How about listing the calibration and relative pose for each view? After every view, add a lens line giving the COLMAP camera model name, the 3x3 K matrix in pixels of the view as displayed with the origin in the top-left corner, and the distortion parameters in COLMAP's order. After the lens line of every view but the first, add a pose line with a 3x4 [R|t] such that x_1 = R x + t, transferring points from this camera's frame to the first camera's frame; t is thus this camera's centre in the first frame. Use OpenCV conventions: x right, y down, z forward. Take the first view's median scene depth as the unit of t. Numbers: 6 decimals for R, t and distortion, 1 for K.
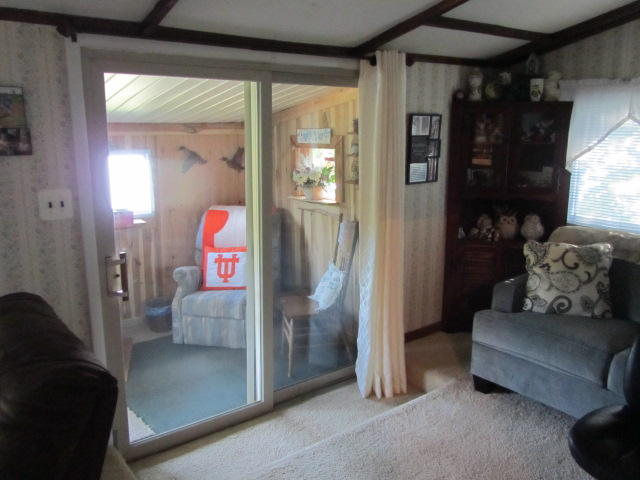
lens RADIAL K [[533.4, 0, 319.2], [0, 533.4, 238.1], [0, 0, 1]] dist [-0.018764, -0.001643]
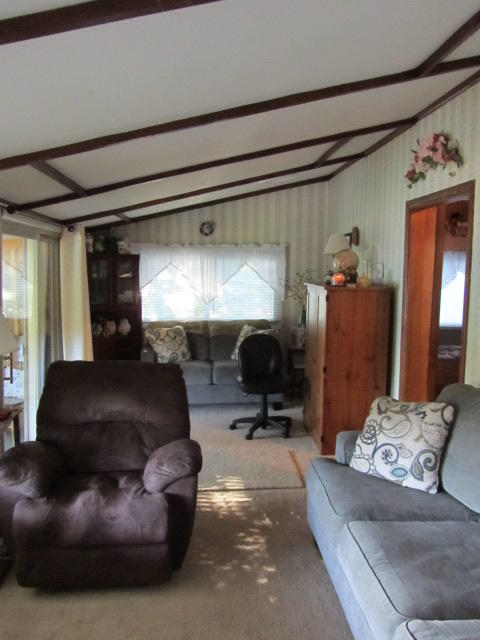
lens RADIAL K [[533.4, 0, 240.2], [0, 533.4, 319.7], [0, 0, 1]] dist [-0.018764, -0.001643]
pose [[0.543517, -0.072819, 0.836234, -0.871780], [0.165616, 0.985950, -0.021787, 0.059617], [-0.822898, 0.150335, 0.547940, -0.252169]]
